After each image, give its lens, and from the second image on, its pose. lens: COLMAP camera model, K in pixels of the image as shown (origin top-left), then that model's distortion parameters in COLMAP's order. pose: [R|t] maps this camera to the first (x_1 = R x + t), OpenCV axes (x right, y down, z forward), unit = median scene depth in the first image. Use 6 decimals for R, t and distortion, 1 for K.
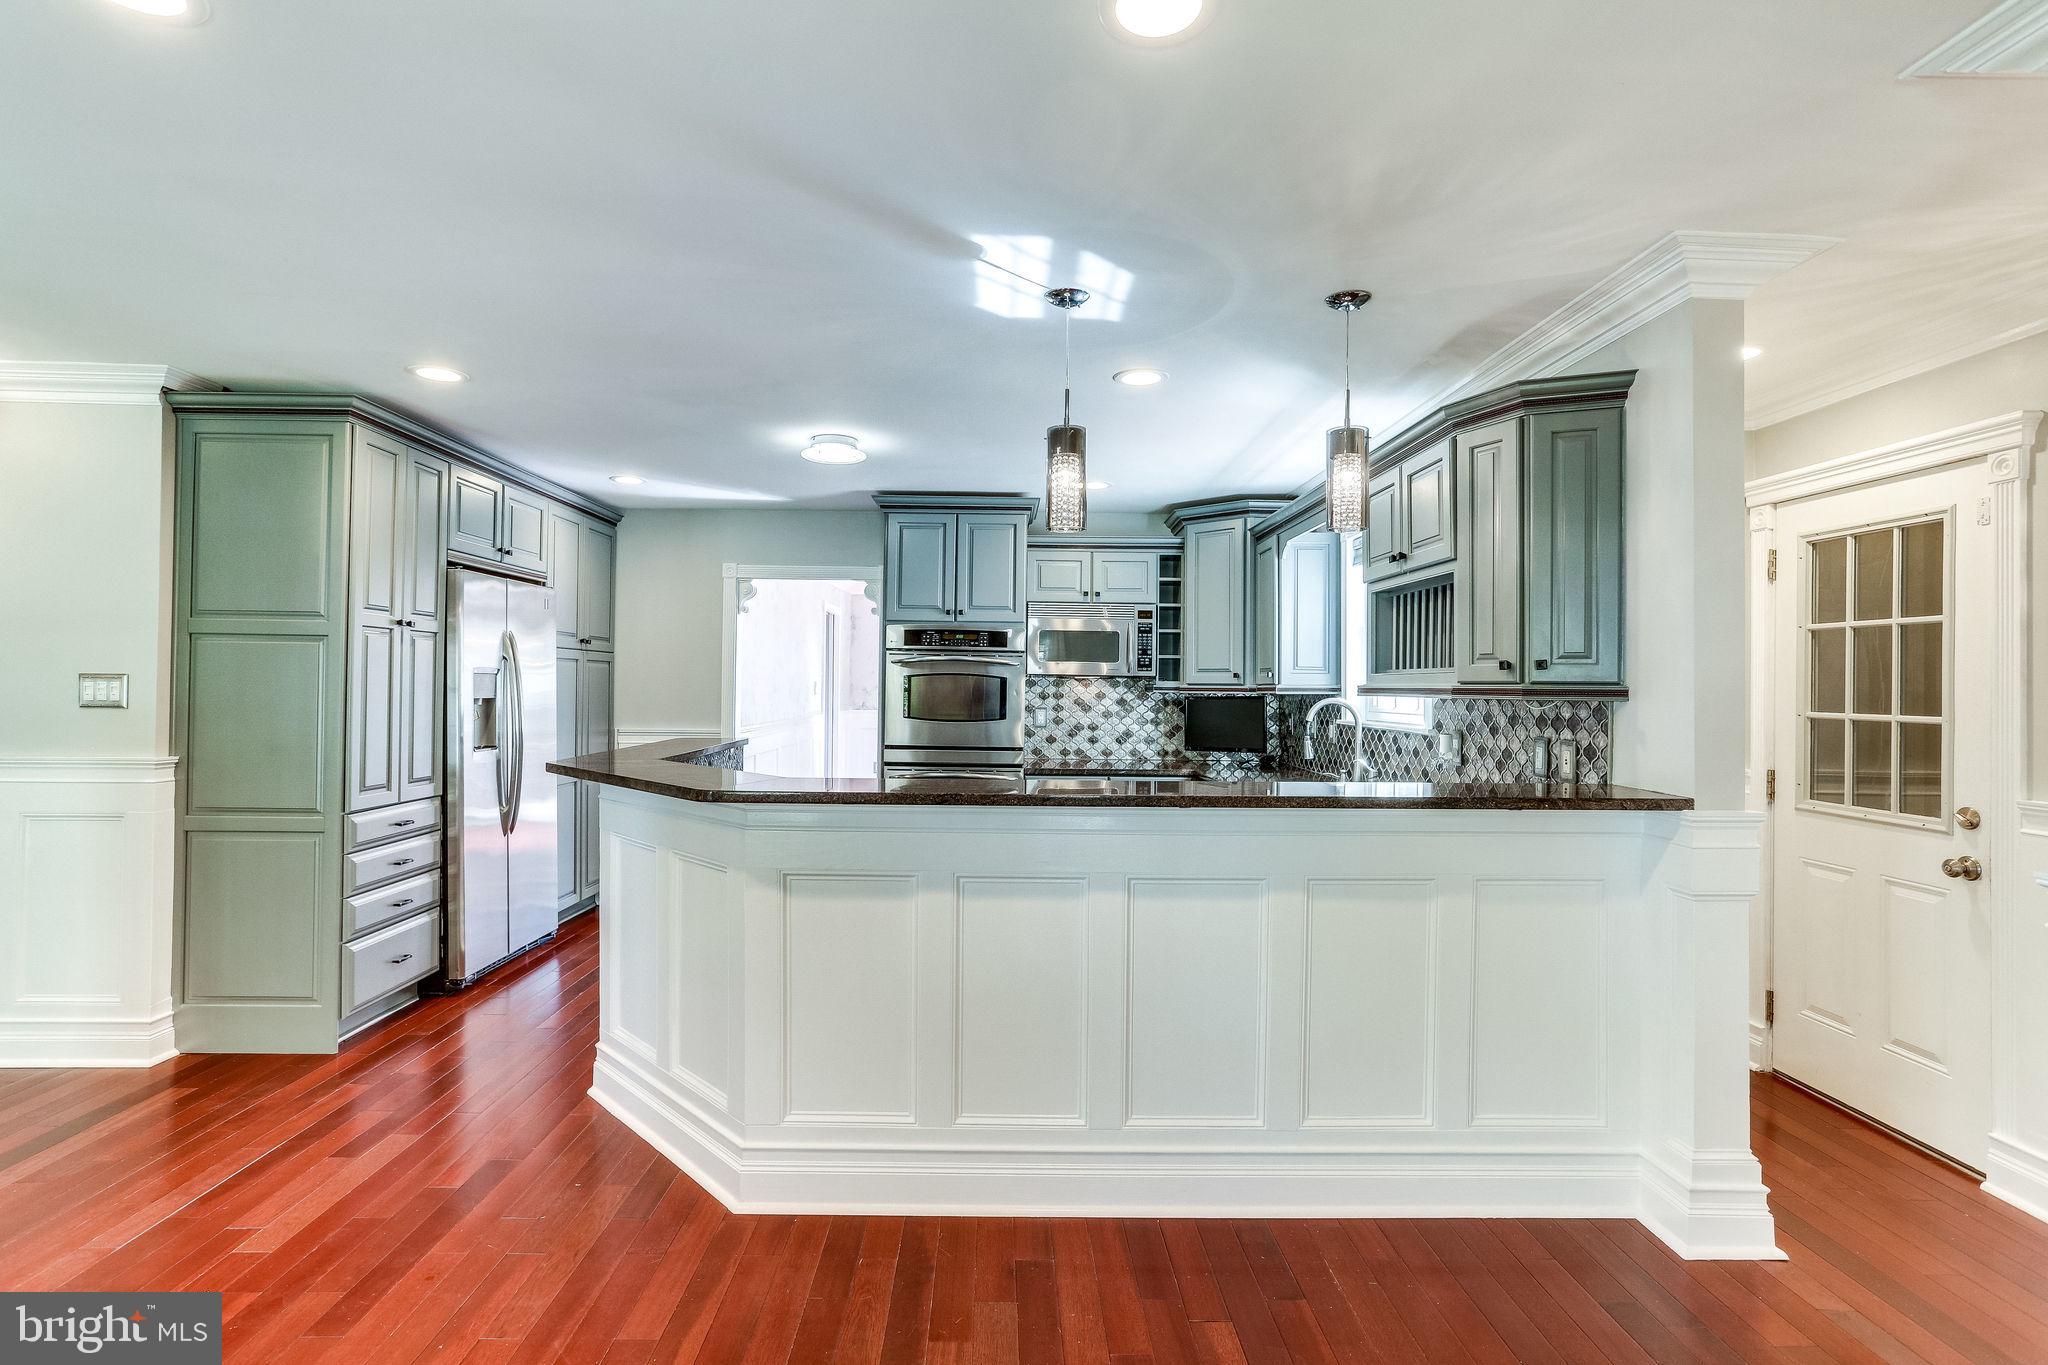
lens RADIAL K [[1002.3, 0, 1018.6], [0, 1002.3, 677.9], [0, 0, 1]] dist [-0.030841, 0.016338]
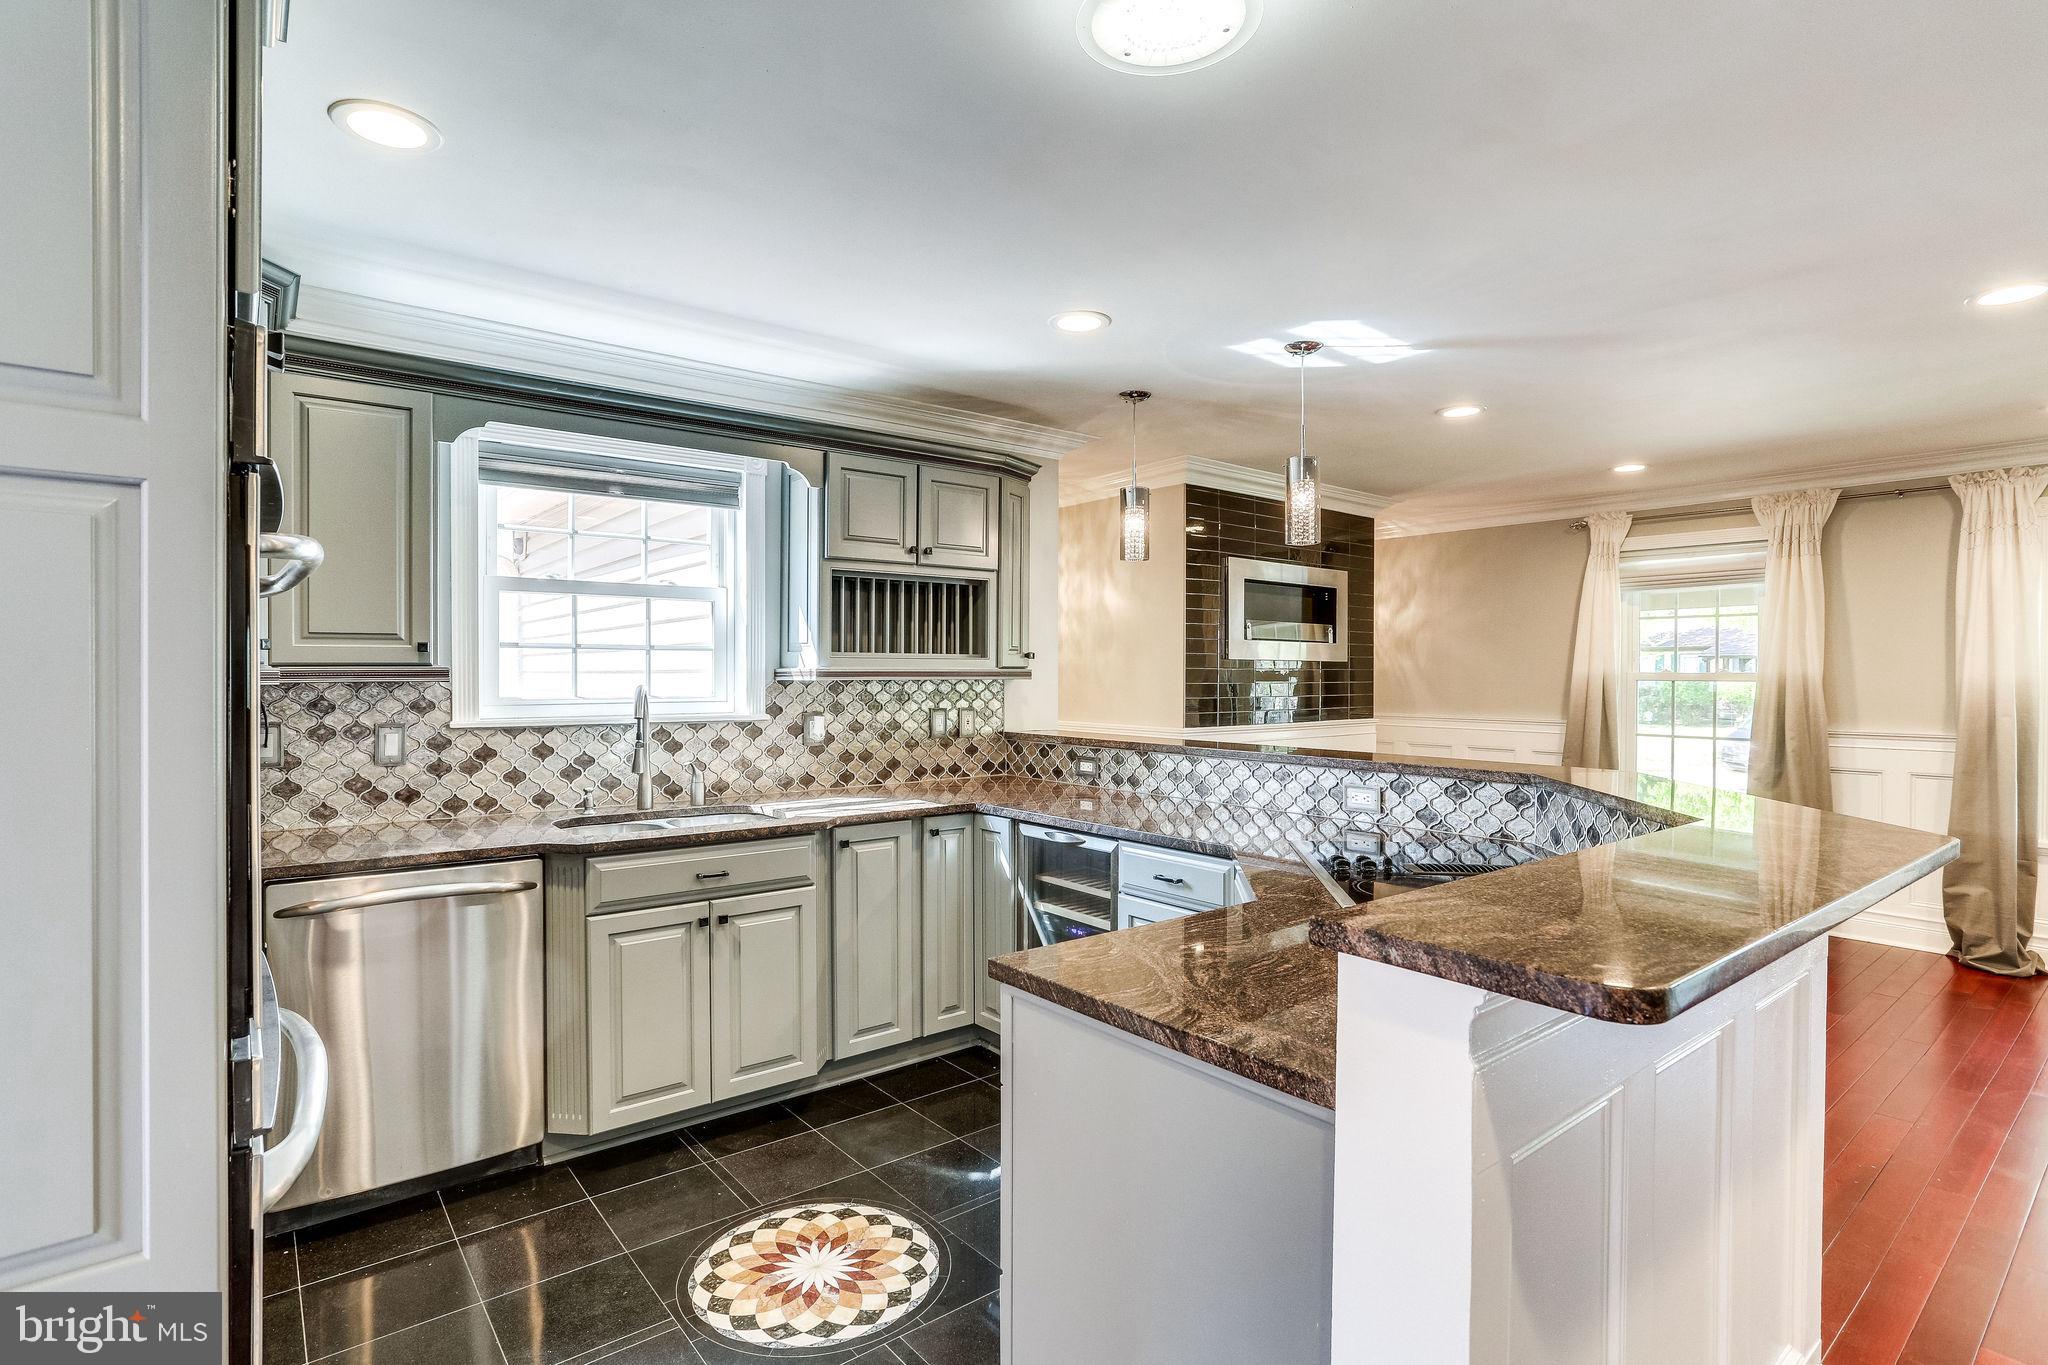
lens RADIAL K [[1002.3, 0, 1034.5], [0, 1002.3, 680.2], [0, 0, 1]] dist [-0.030841, 0.016338]
pose [[-0.617424, -0.018997, 0.786401, -0.352560], [-0.016607, 0.999800, 0.011114, 0.003289], [-0.786455, -0.006197, -0.617616, 0.998868]]
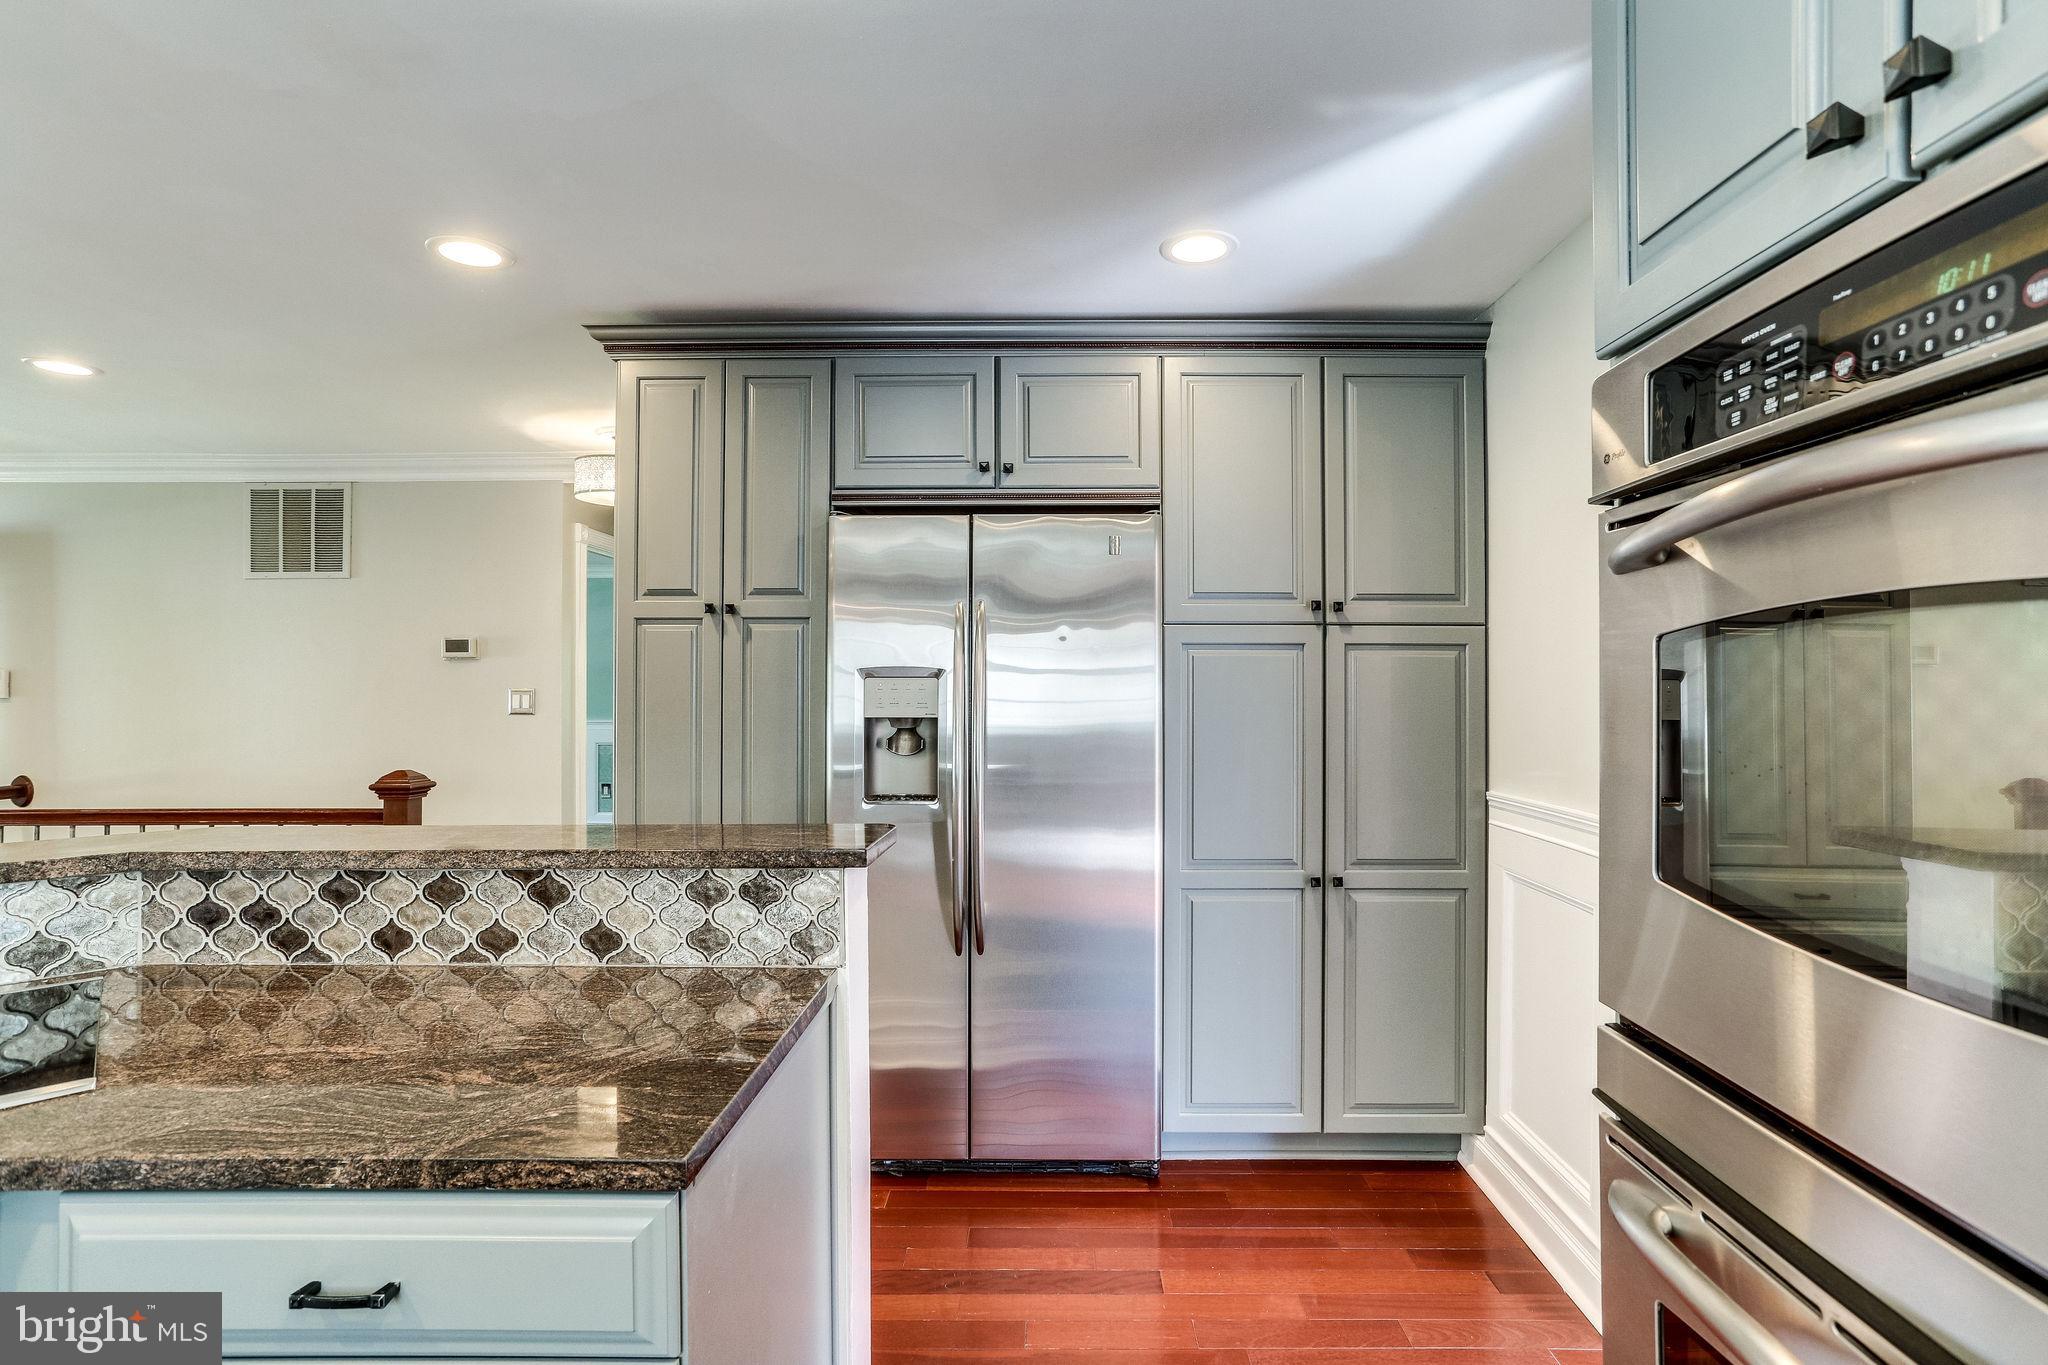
lens RADIAL K [[1002.3, 0, 1043.8], [0, 1002.3, 678.9], [0, 0, 1]] dist [-0.030841, 0.016338]
pose [[-0.028384, -0.019766, -0.999402, 0.060322], [0.009530, 0.999754, -0.020043, 0.007464], [0.999552, -0.010093, -0.028188, 0.896951]]
